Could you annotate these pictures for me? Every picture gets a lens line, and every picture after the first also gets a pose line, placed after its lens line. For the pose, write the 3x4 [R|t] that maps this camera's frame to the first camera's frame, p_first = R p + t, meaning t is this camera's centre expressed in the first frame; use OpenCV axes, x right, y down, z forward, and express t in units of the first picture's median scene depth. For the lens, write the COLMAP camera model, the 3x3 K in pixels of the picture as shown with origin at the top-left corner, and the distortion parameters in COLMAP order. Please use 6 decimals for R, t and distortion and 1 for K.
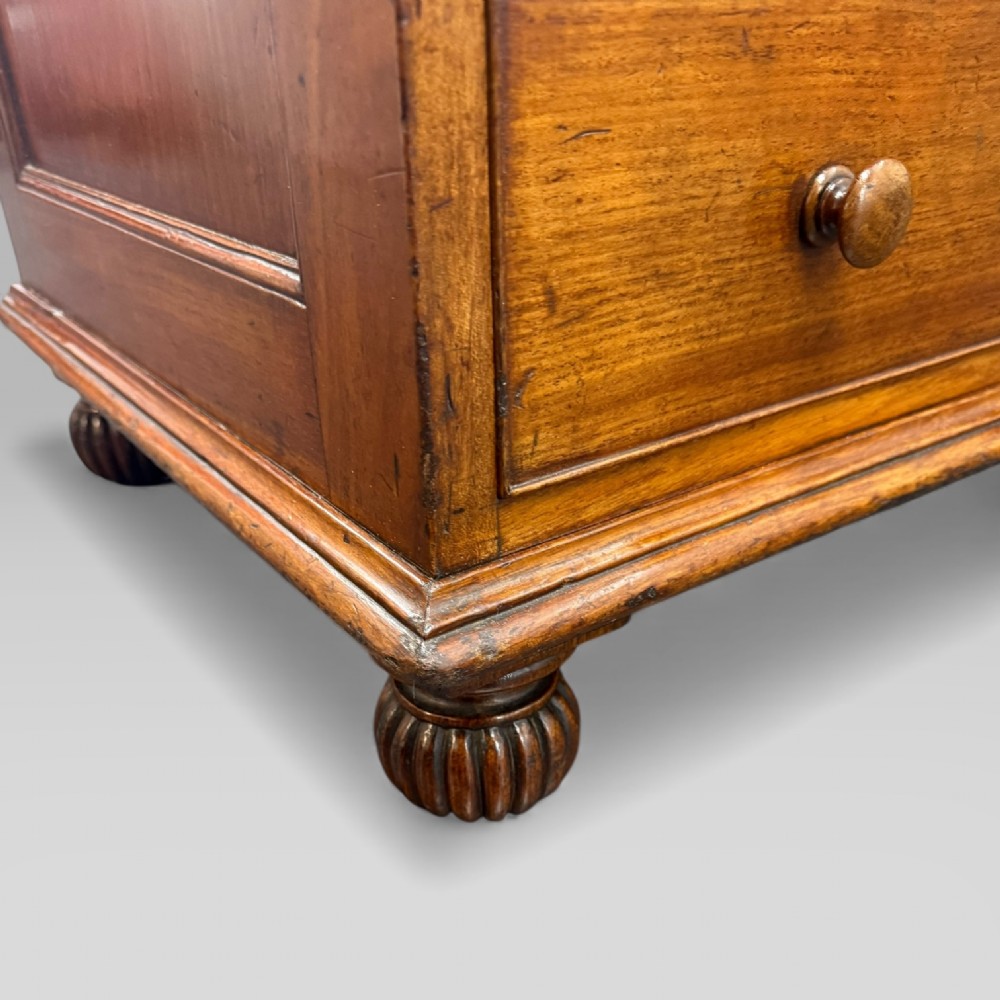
lens RADIAL K [[902.7, 0, 504.9], [0, 902.7, 550.9], [0, 0, 1]] dist [0.133102, -0.317334]
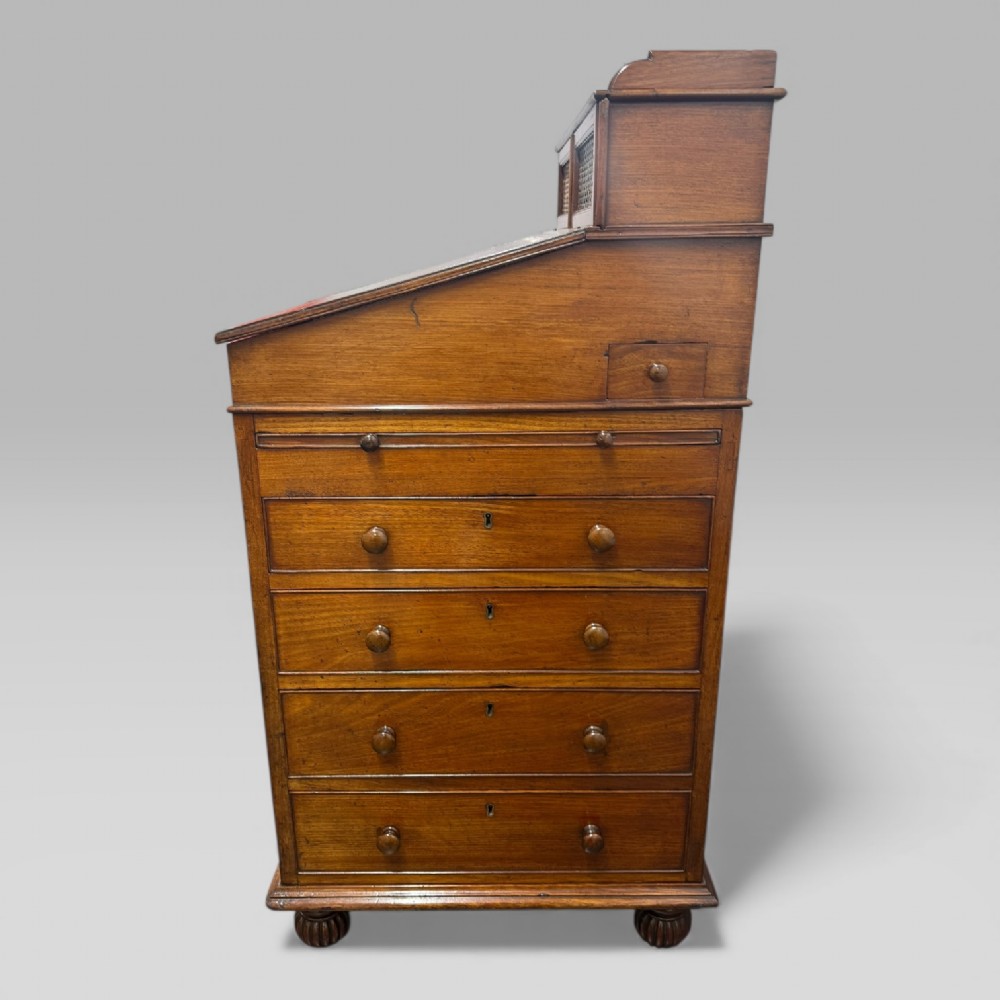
lens RADIAL K [[902.7, 0, 504.9], [0, 902.7, 550.9], [0, 0, 1]] dist [0.133102, -0.317334]
pose [[0.804713, 0.224324, -0.549650, 3.057326], [-0.265126, 0.964199, 0.005353, -1.959652], [0.531173, 0.141419, 0.835378, -2.592514]]
